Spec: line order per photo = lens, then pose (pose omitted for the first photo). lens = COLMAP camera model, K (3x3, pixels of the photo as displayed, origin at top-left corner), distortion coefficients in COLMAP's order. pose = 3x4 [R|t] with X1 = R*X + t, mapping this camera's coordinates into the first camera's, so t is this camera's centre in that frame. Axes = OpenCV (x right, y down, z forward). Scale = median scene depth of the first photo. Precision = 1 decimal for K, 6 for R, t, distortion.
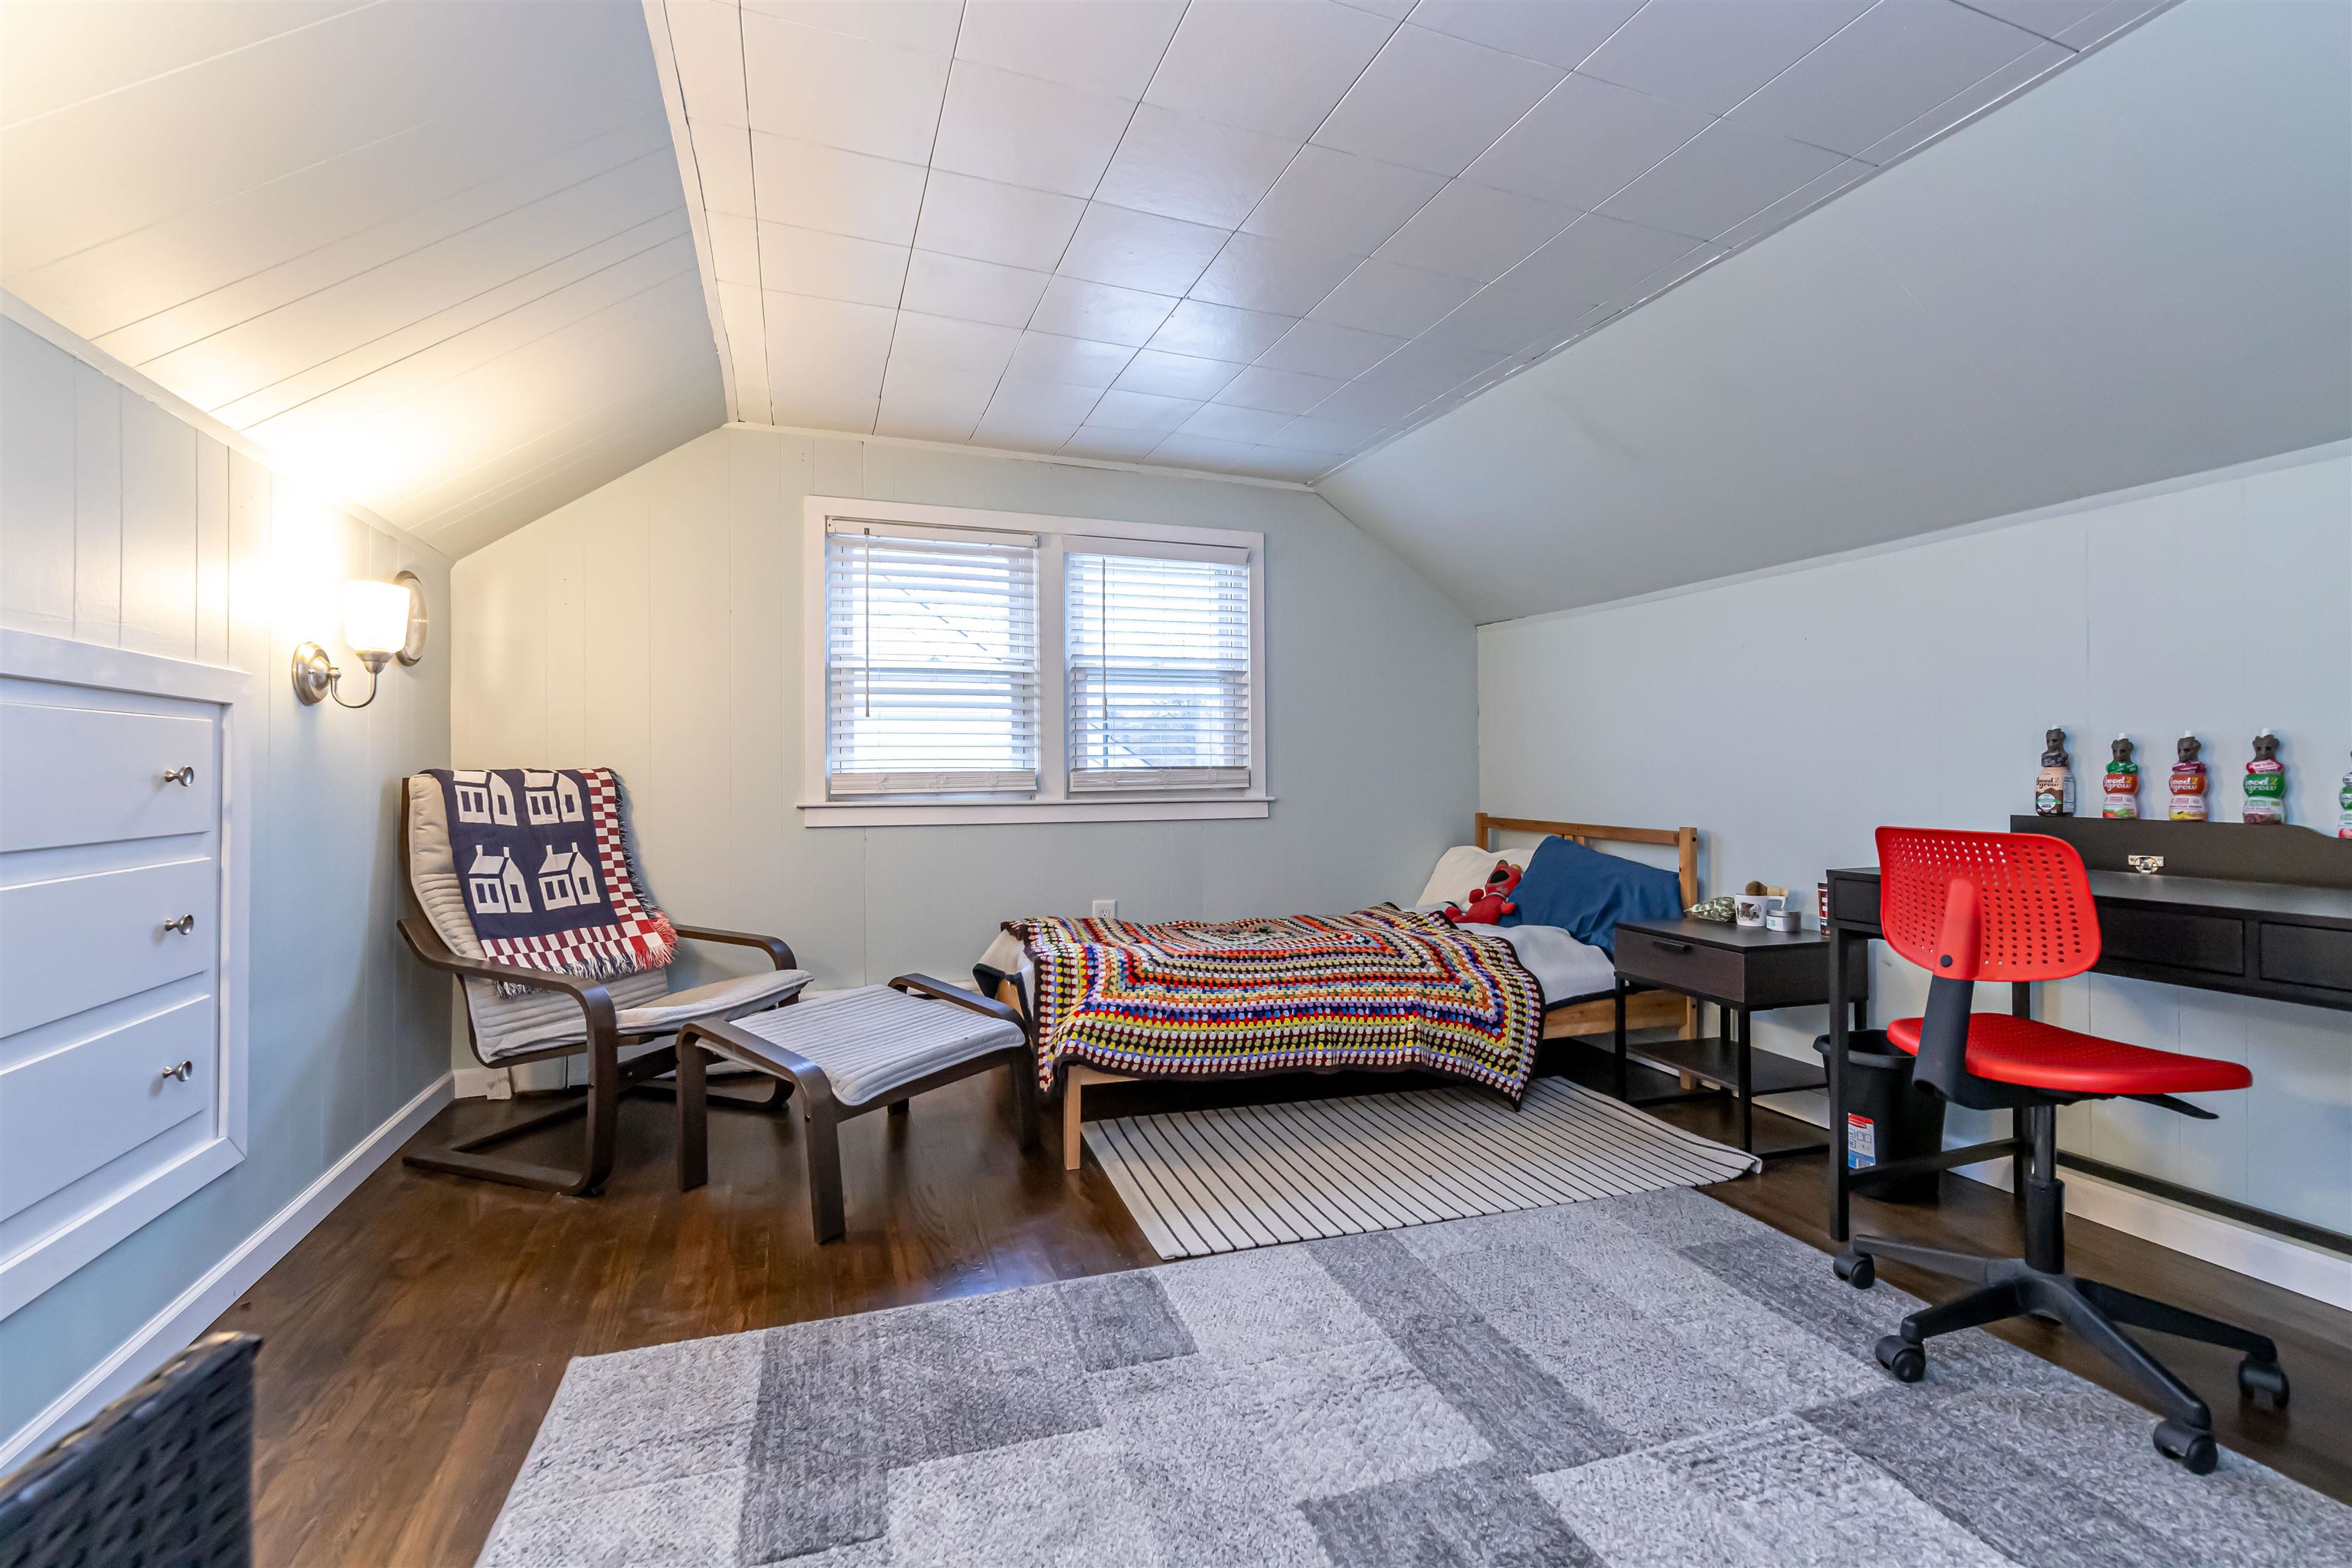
lens RADIAL K [[1000.4, 0, 1110.9], [0, 1000.4, 753.9], [0, 0, 1]] dist [0.002424, -0.000757]
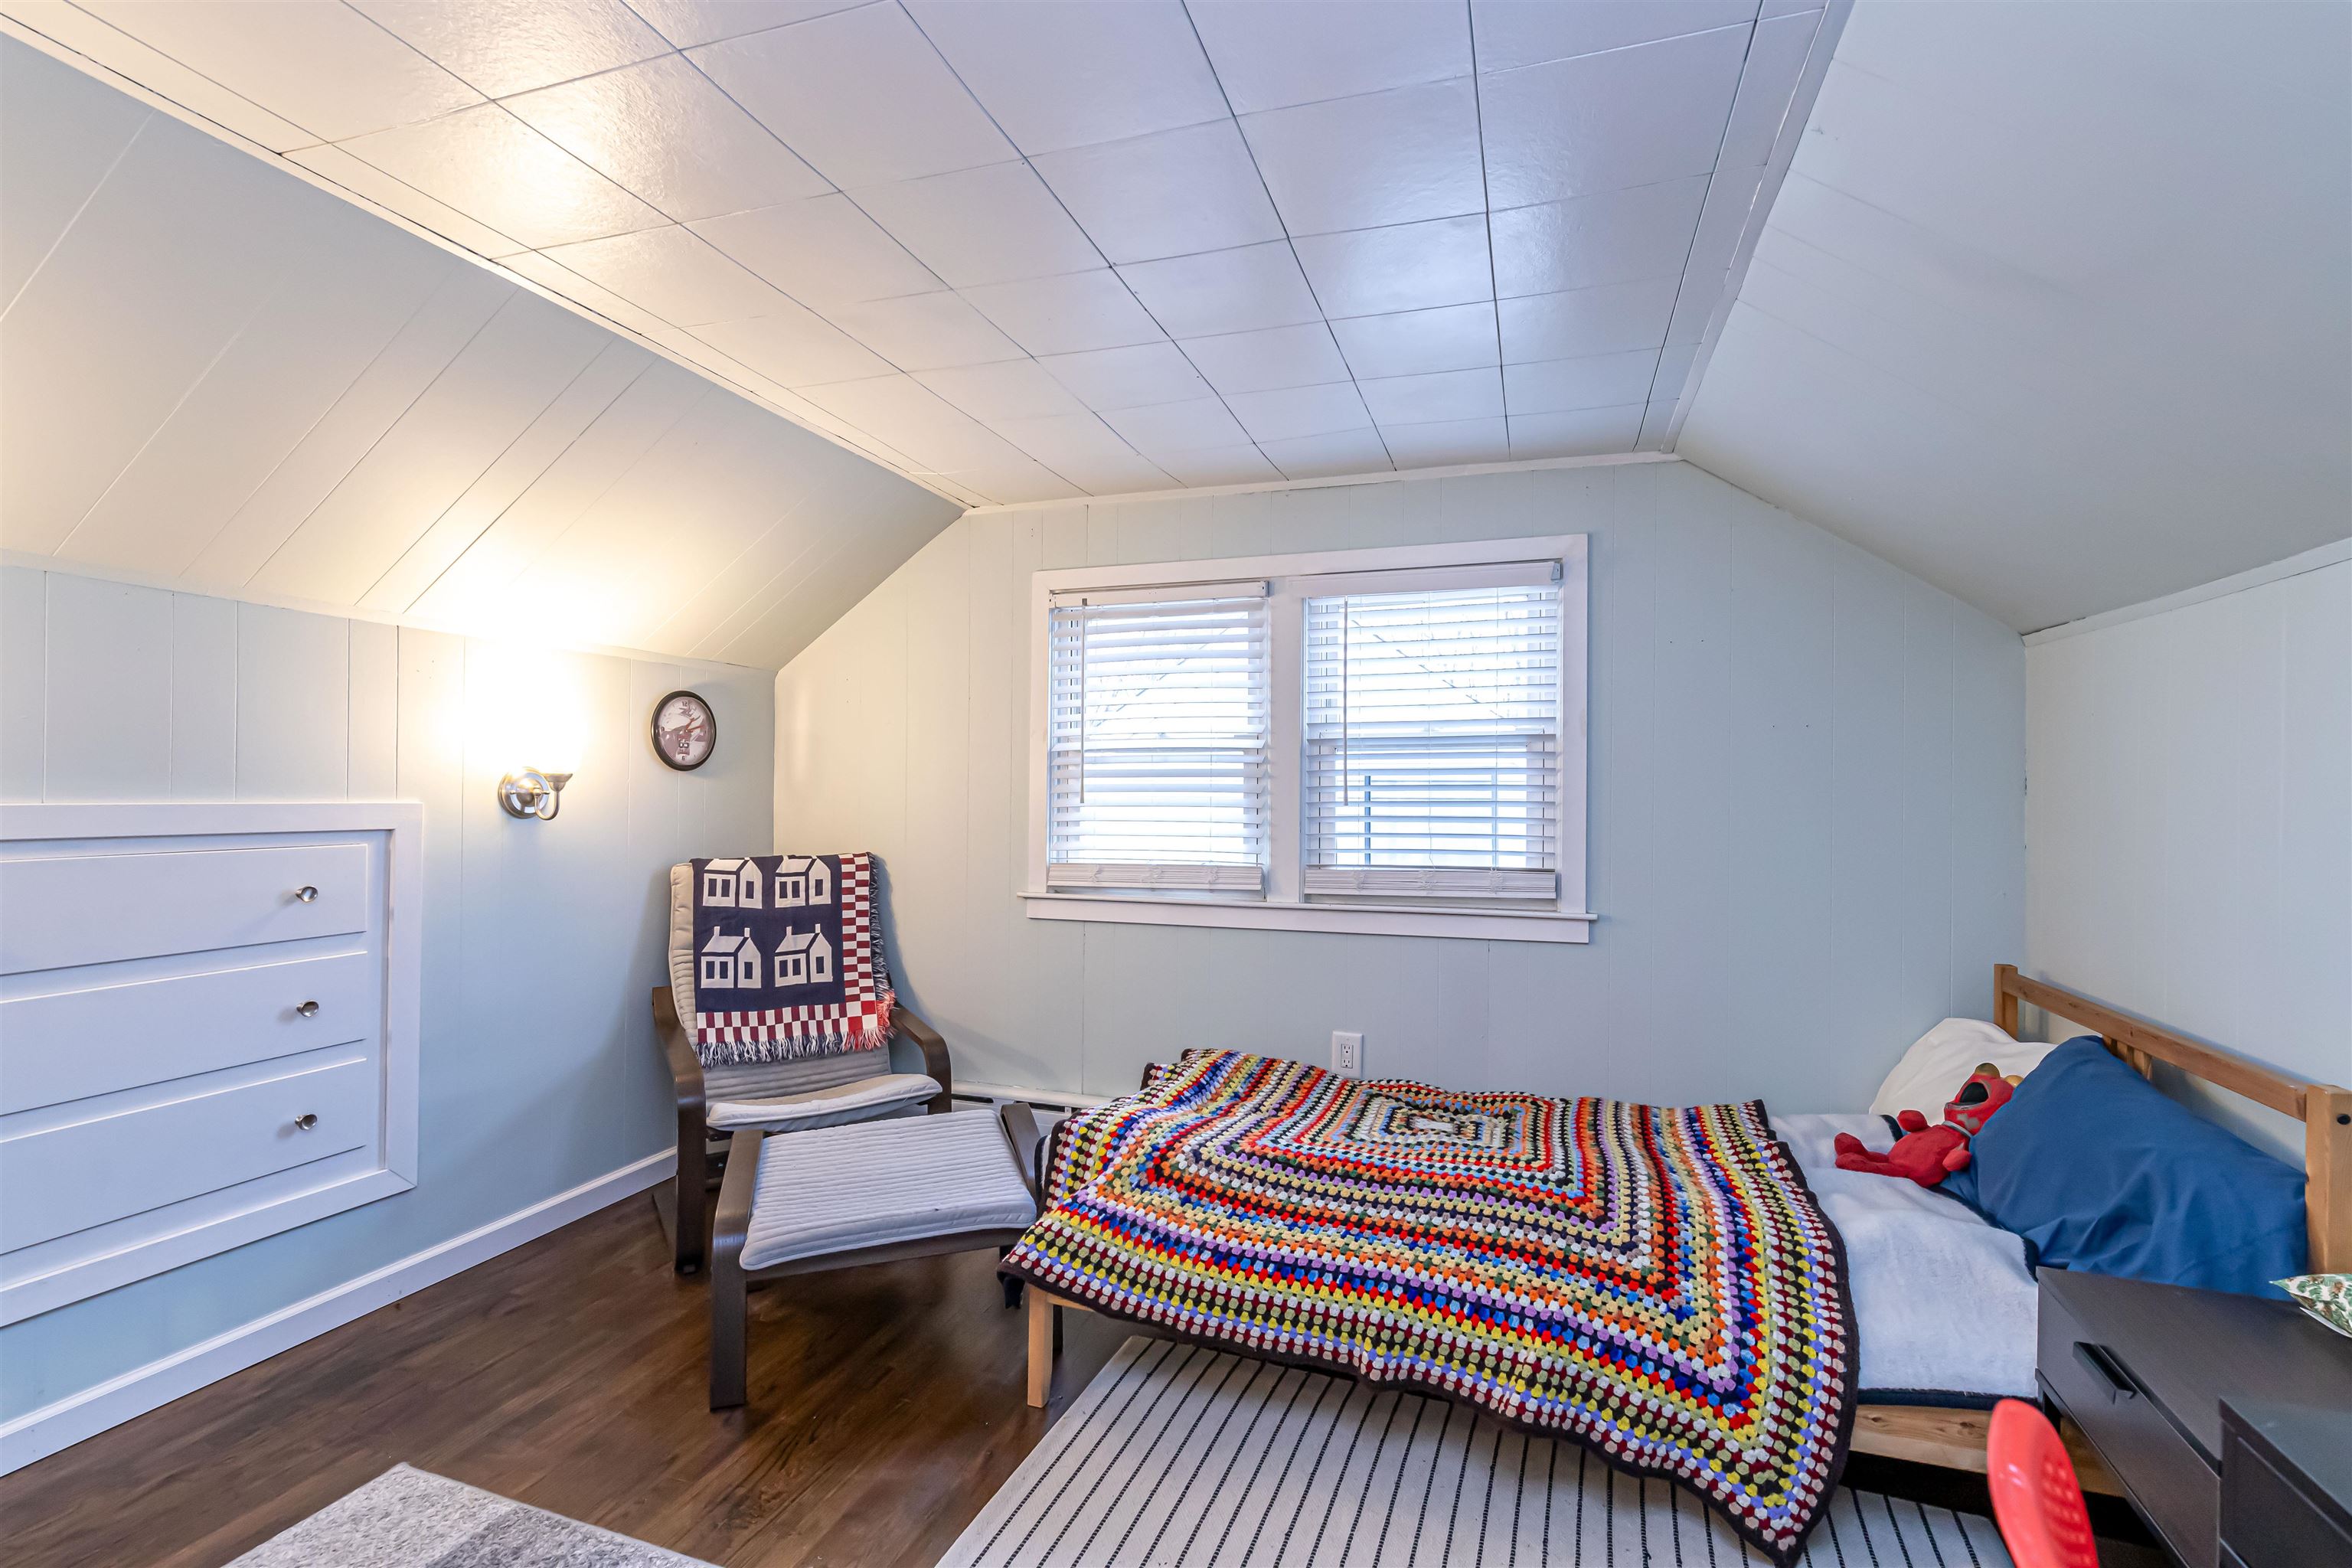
lens RADIAL K [[1000.4, 0, 1176.8], [0, 1000.4, 789.1], [0, 0, 1]] dist [0.002424, -0.000757]
pose [[0.812629, 0.000904, -0.582781, 0.409184], [0.005901, 0.999935, 0.009779, -0.065636], [0.582752, -0.011386, 0.812571, 0.333961]]
